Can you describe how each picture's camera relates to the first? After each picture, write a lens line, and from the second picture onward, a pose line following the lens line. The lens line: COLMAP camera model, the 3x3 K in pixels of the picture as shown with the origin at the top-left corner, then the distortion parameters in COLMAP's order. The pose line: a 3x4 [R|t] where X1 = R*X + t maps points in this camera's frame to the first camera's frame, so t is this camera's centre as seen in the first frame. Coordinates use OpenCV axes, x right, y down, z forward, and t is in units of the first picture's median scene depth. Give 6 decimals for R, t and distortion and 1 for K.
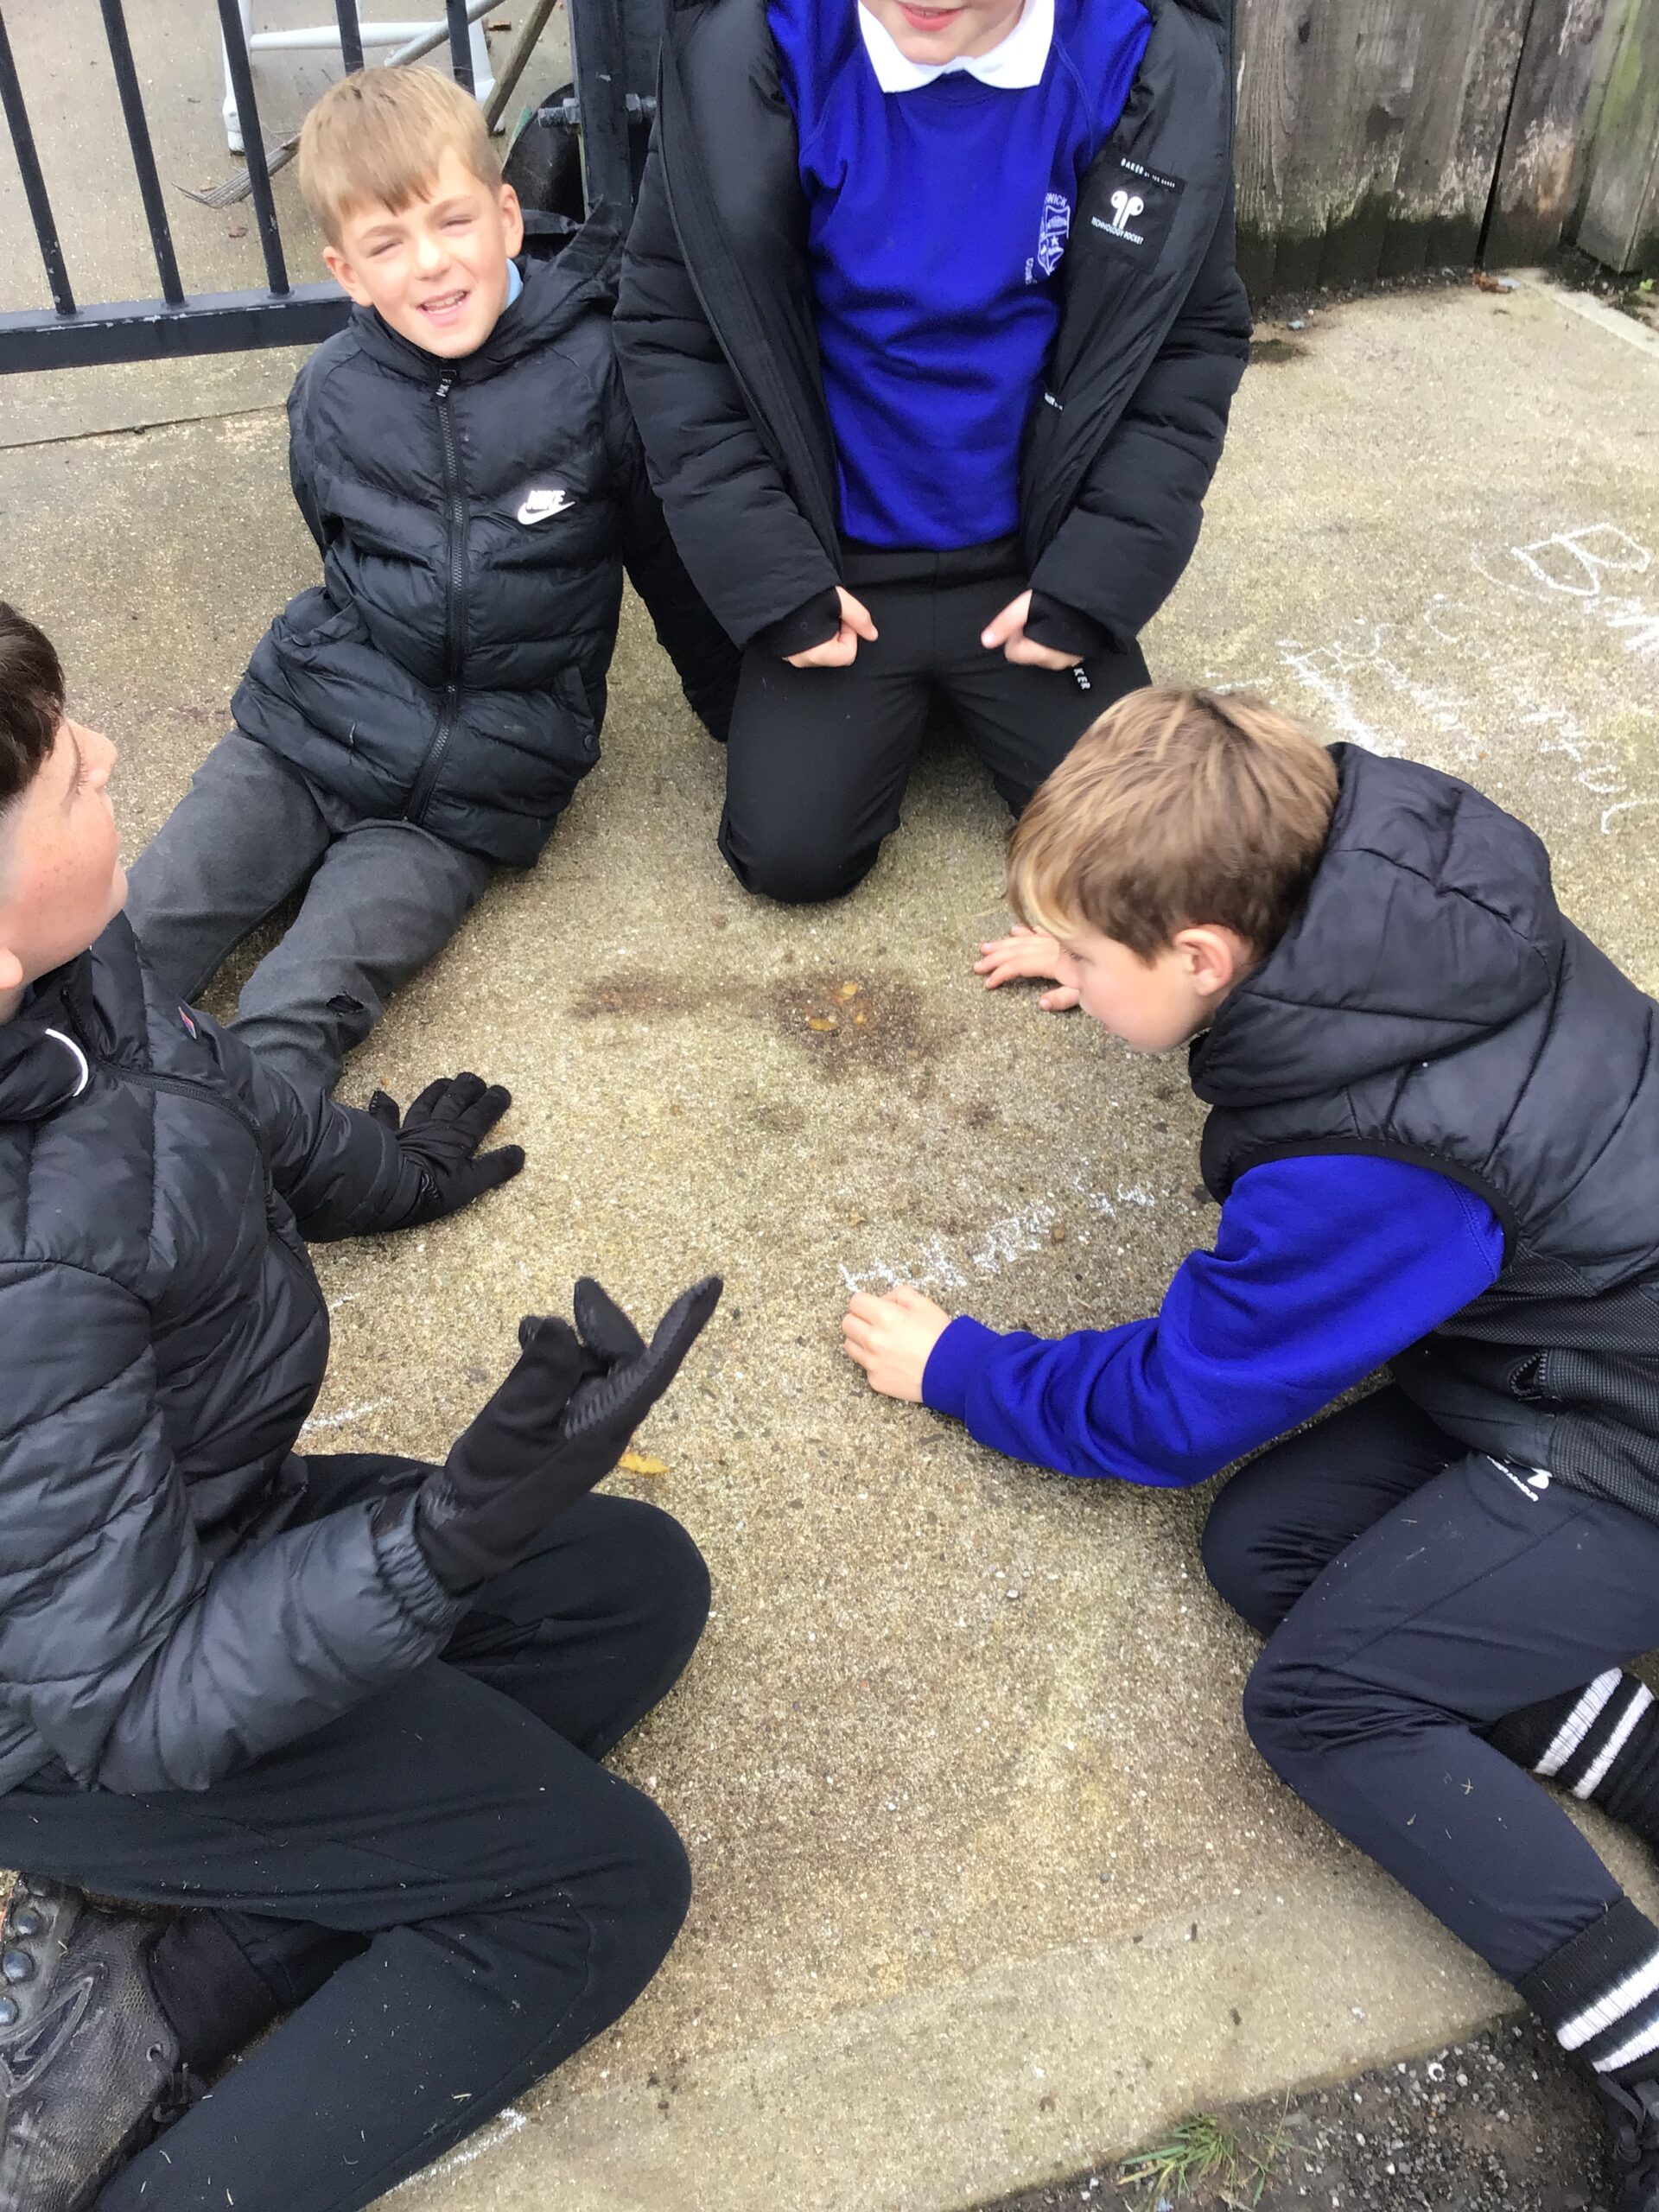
lens RADIAL K [[2029.1, 0, 824.3], [0, 2029.1, 1101.2], [0, 0, 1]] dist [0.037305, -0.074934]
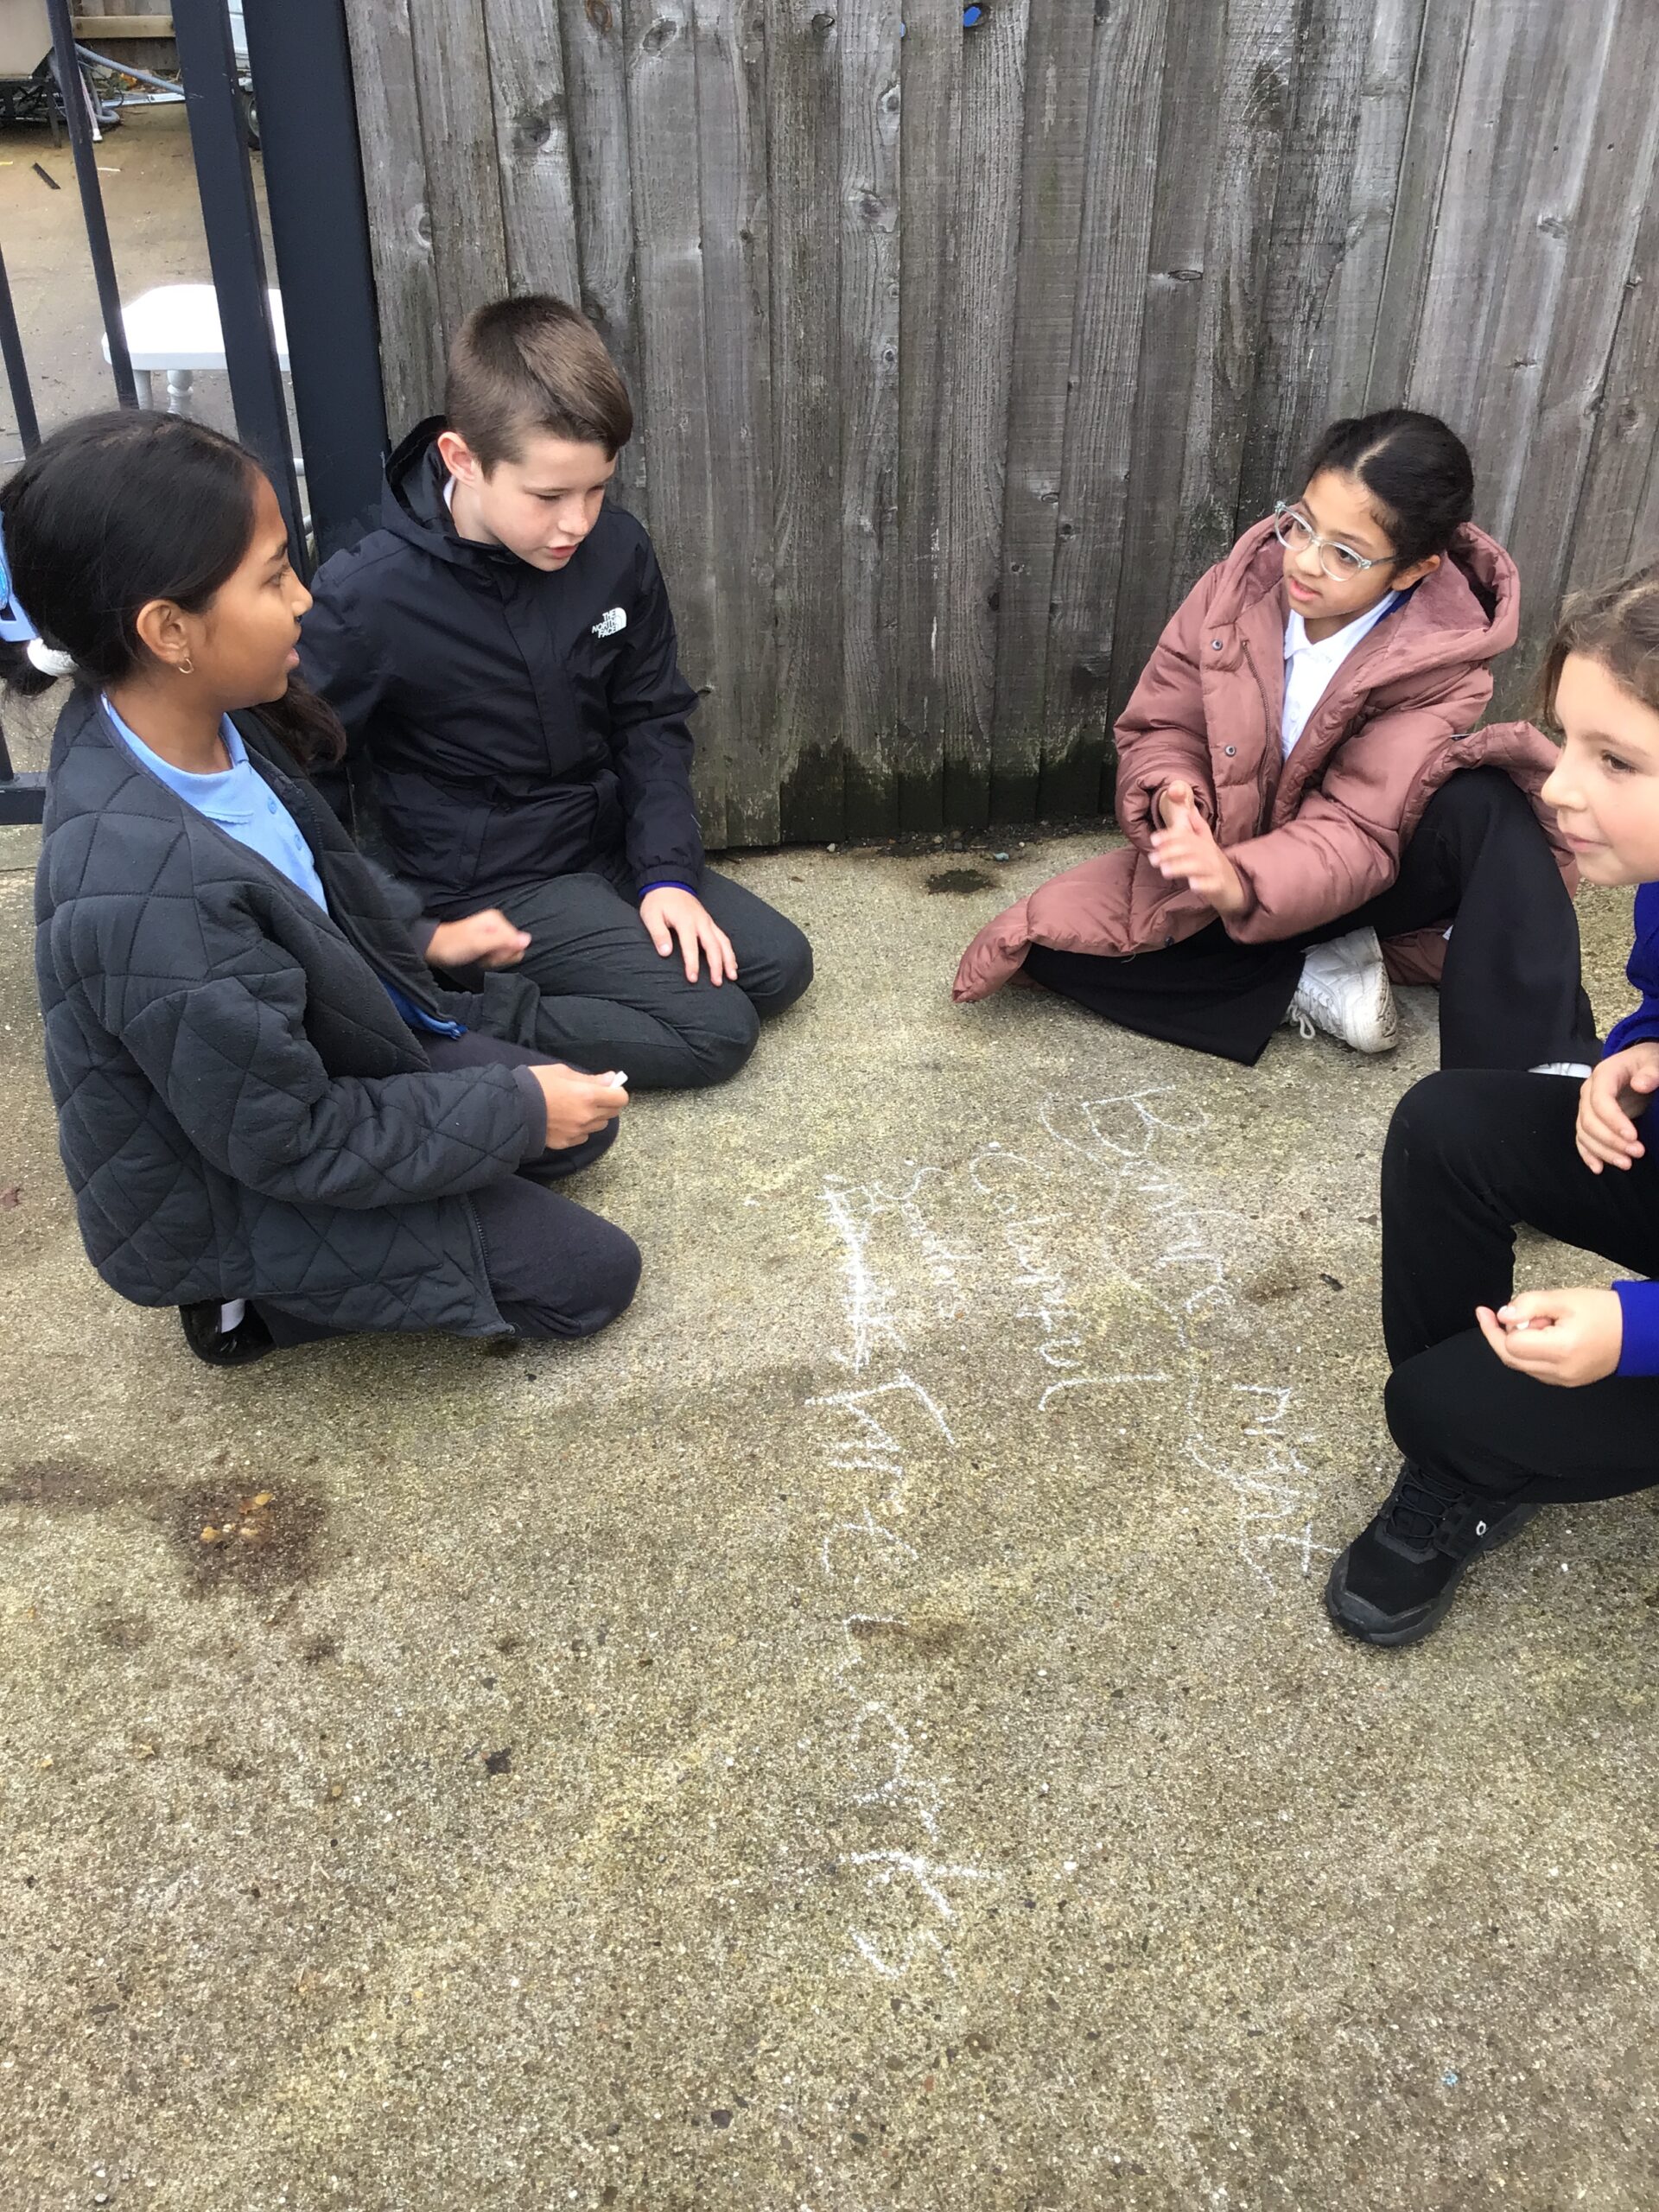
lens RADIAL K [[2029.1, 0, 837.3], [0, 2029.1, 1094.0], [0, 0, 1]] dist [0.037305, -0.074934]
pose [[0.992629, 0.079427, -0.091539, 0.366761], [-0.094970, 0.979003, -0.180371, -0.095520], [0.075290, 0.187735, 0.979330, -0.004135]]
